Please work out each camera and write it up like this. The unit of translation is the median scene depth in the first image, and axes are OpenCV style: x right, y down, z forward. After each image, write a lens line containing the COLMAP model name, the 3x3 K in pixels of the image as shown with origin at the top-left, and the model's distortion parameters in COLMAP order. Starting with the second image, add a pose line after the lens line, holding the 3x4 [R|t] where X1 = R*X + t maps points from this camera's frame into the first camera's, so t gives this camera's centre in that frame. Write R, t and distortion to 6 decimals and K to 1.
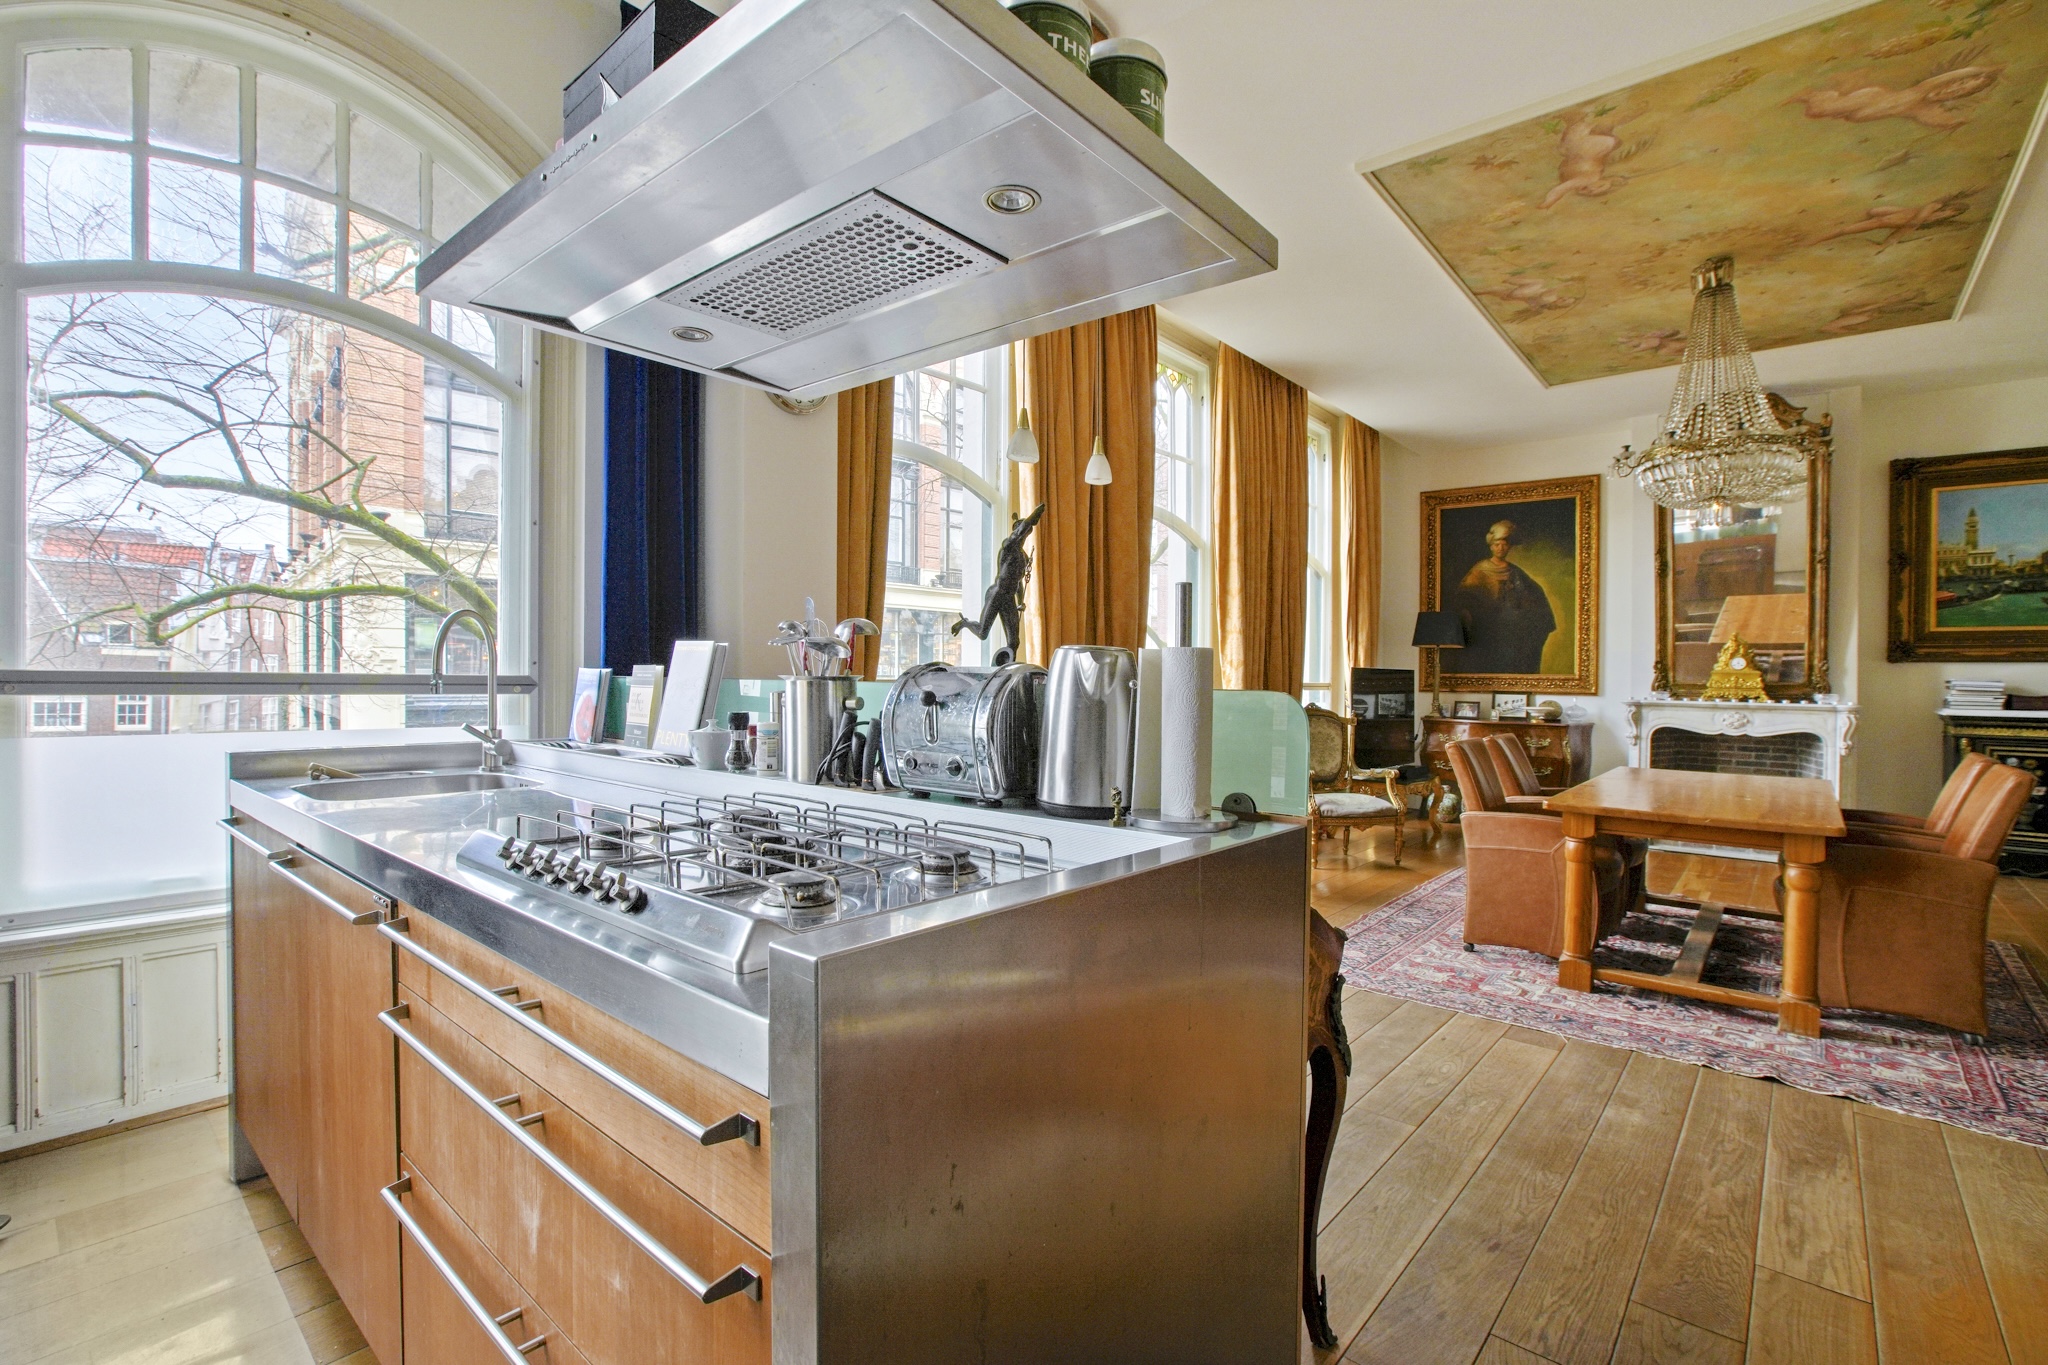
lens RADIAL K [[921.7, 0, 1016.8], [0, 921.7, 678.1], [0, 0, 1]] dist [-0.037230, 0.014522]
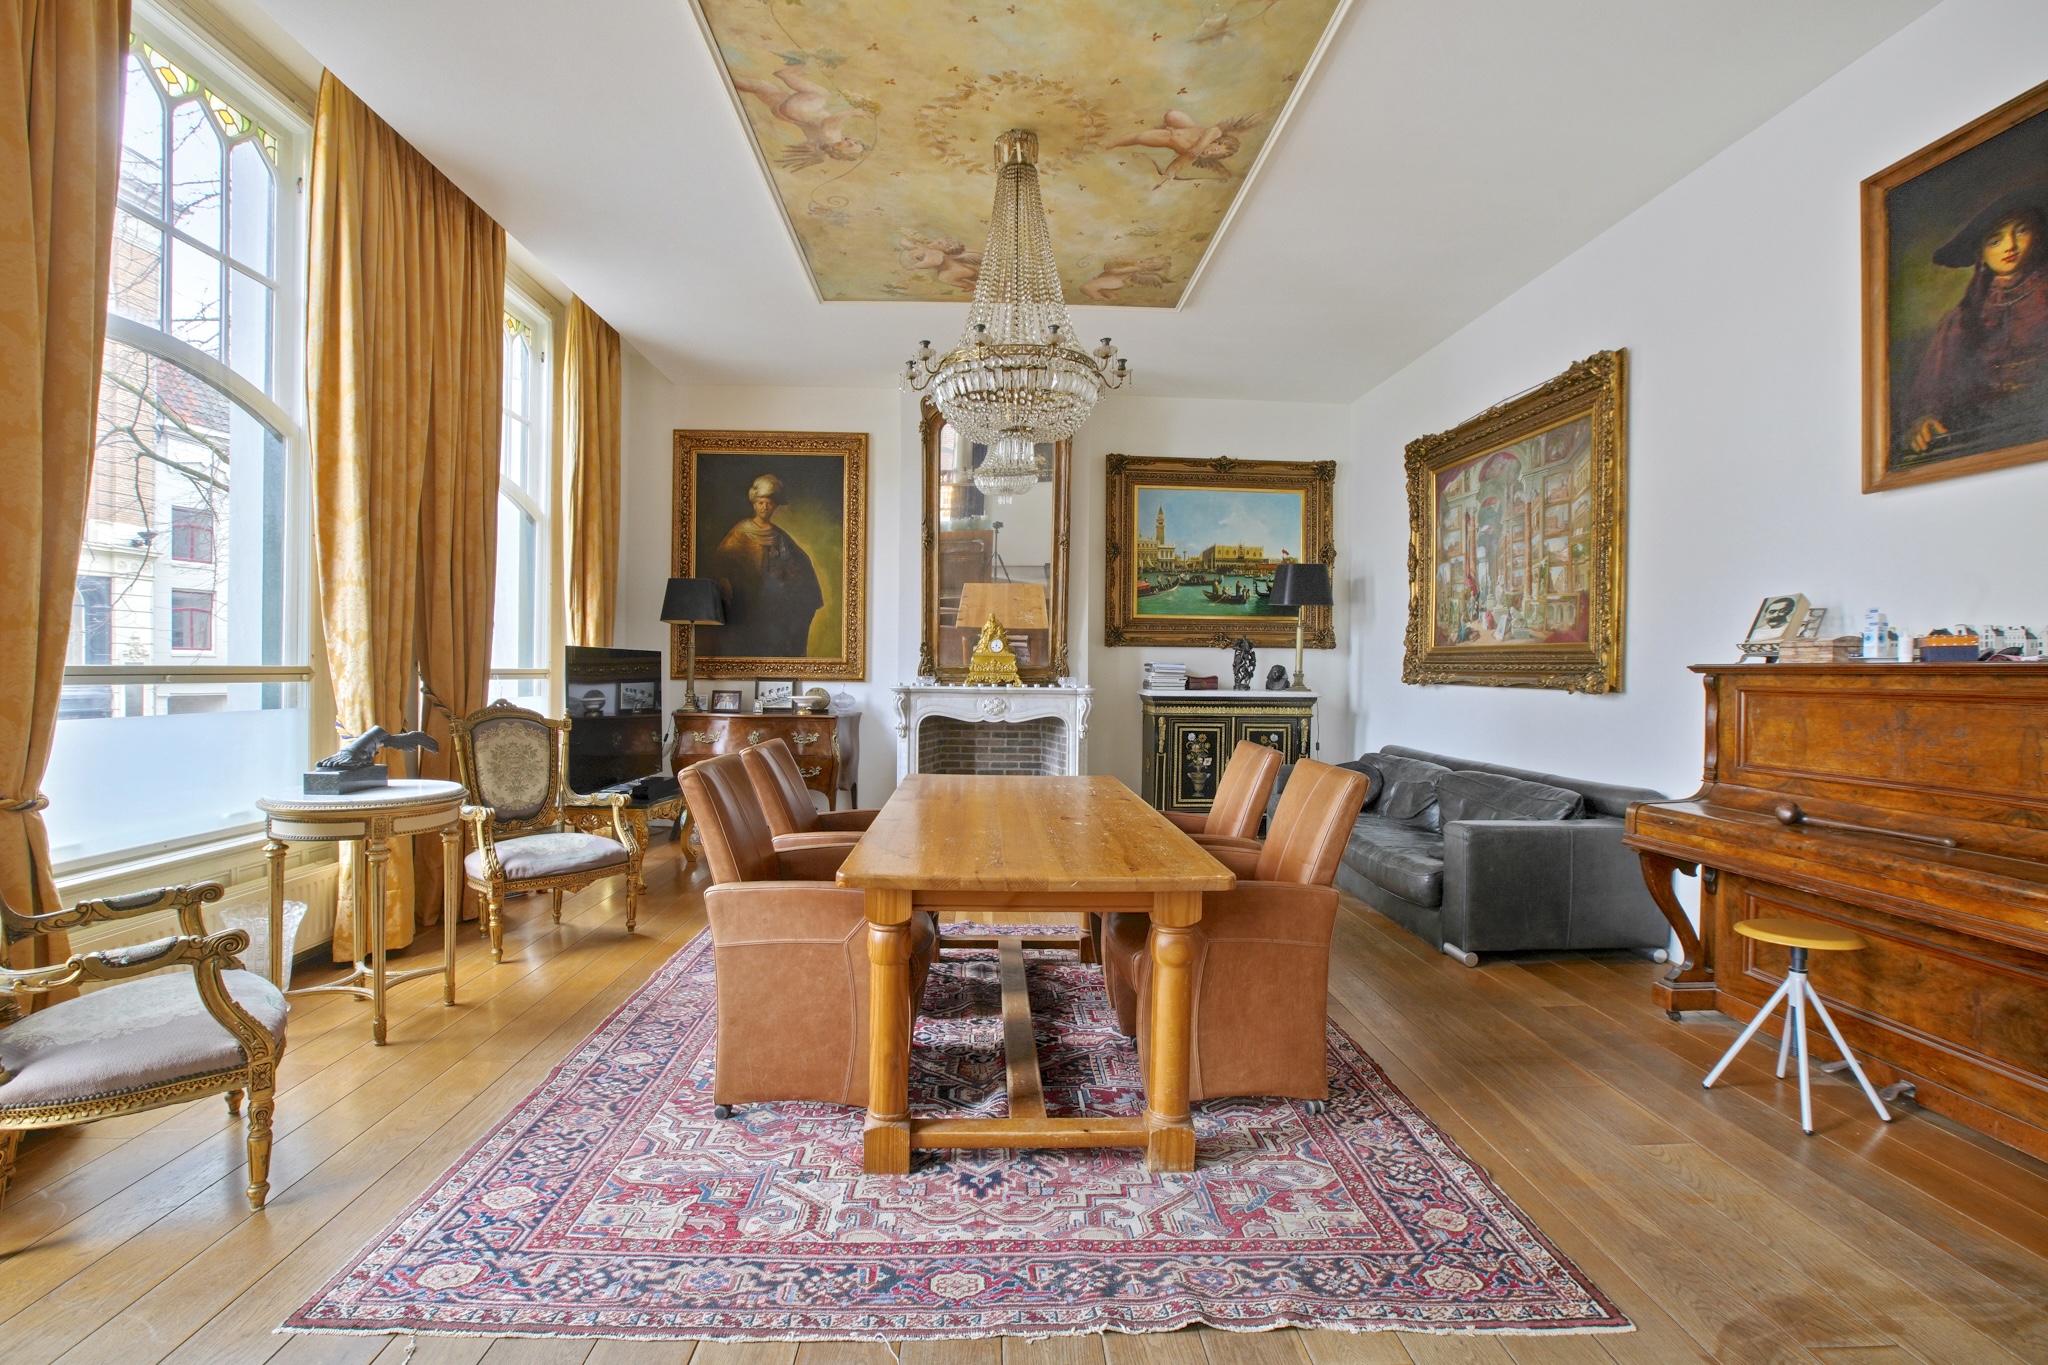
lens RADIAL K [[935.6, 0, 995.7], [0, 935.6, 671.9], [0, 0, 1]] dist [-0.089364, 0.060837]
pose [[0.744324, -0.006996, 0.667782, 0.151340], [0.001682, 0.999962, 0.008601, 0.002803], [-0.667817, -0.005279, 0.744307, 0.286923]]
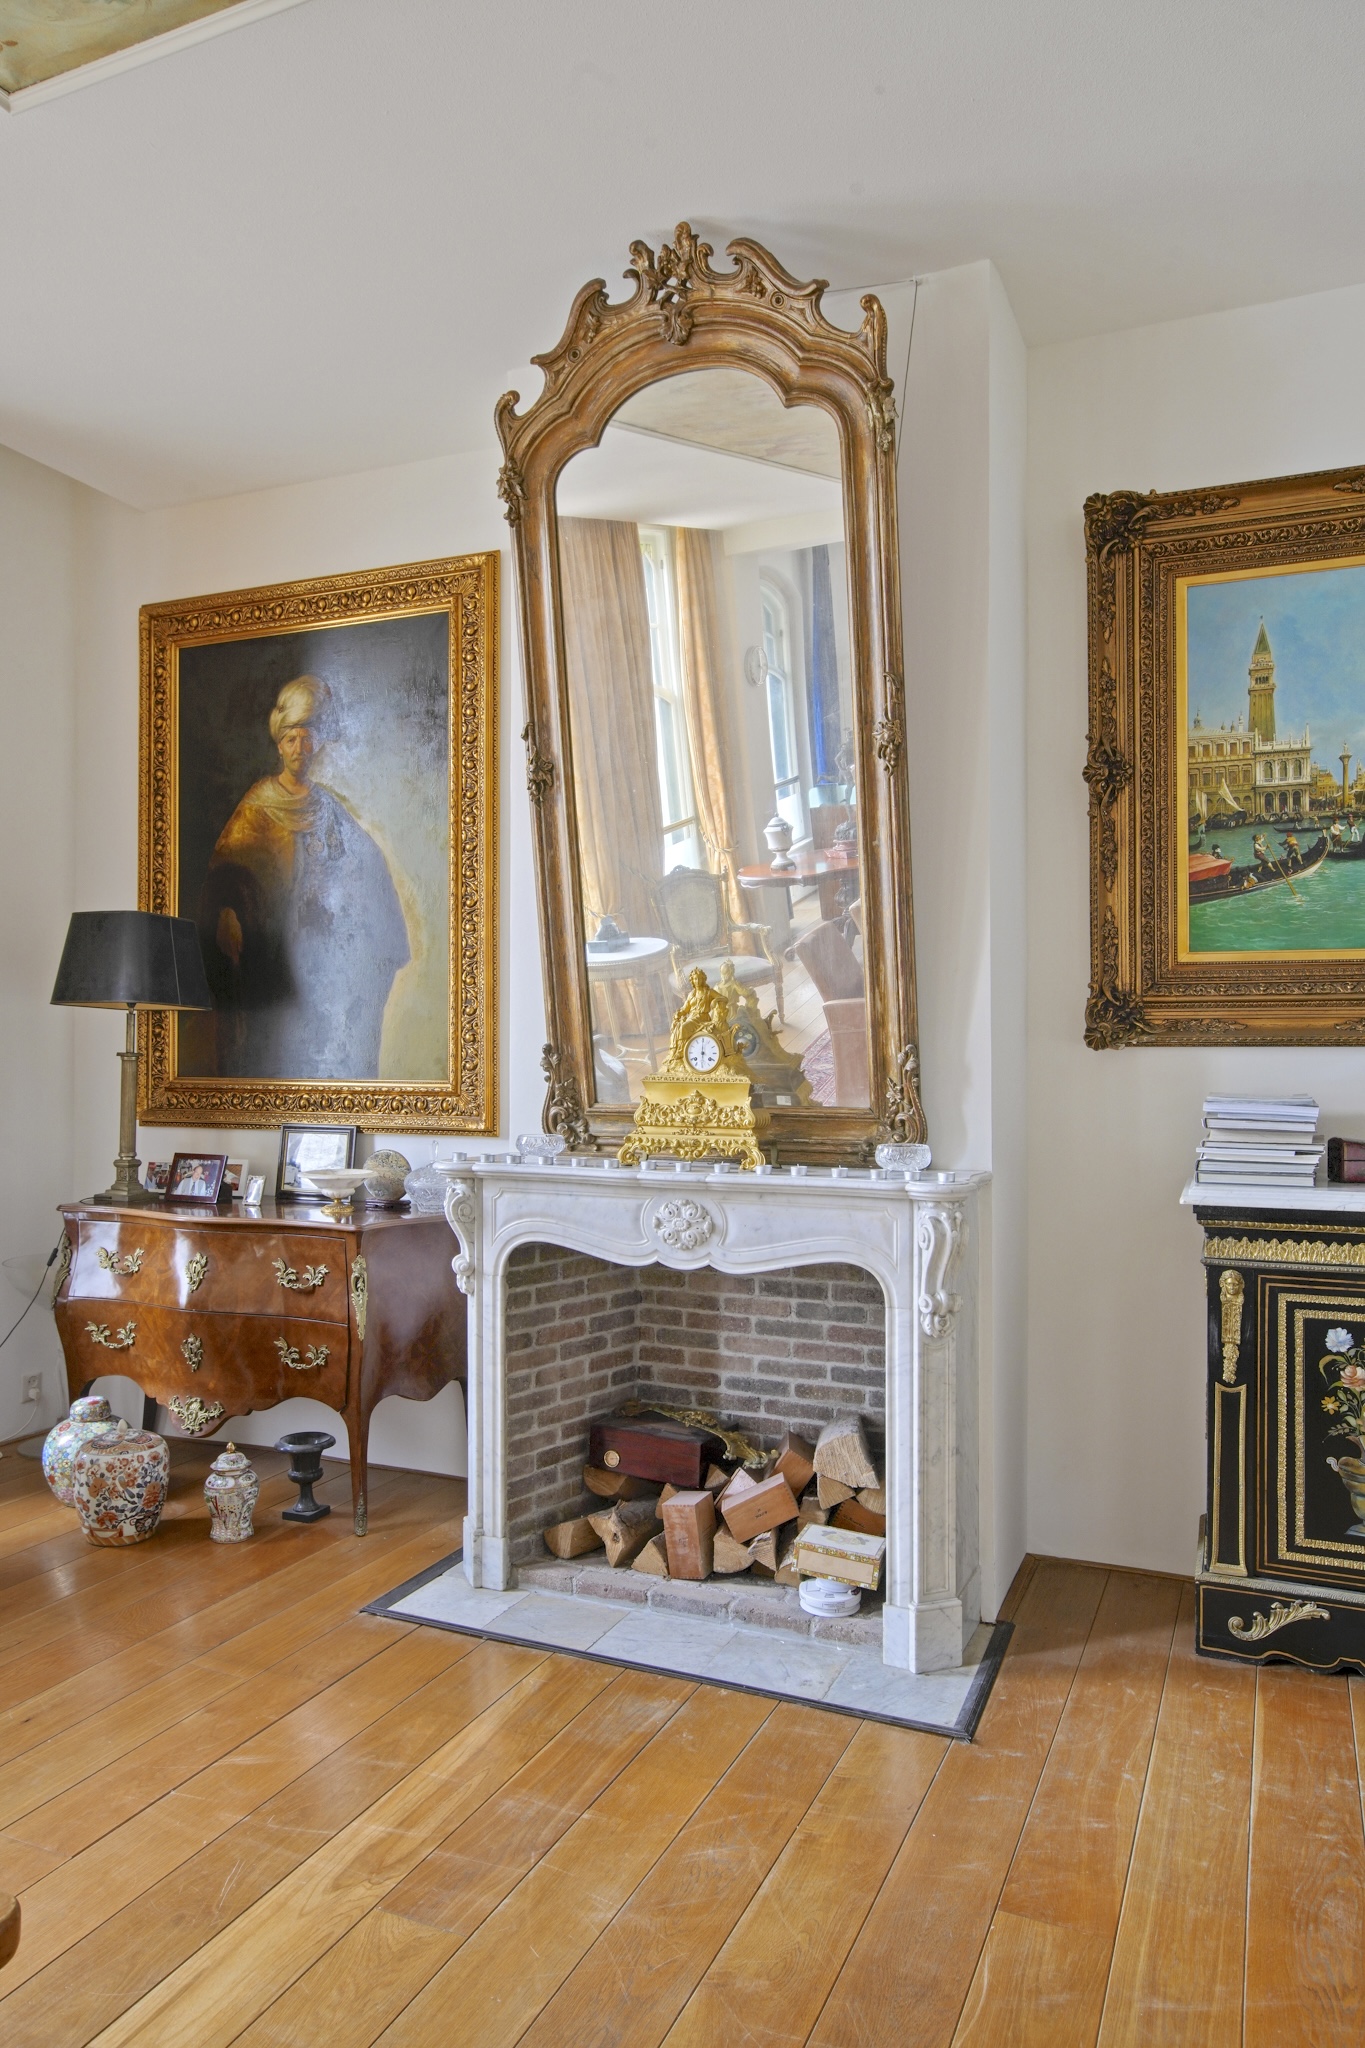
lens RADIAL K [[1357.2, 0, 678.1], [0, 1357.2, 1034.6], [0, 0, 1]] dist [-0.000978, -0.000577]
pose [[0.958529, -0.004969, 0.284951, 0.671128], [0.009872, 0.999827, -0.015773, -0.016220], [-0.284823, 0.017931, 0.958412, 0.536046]]
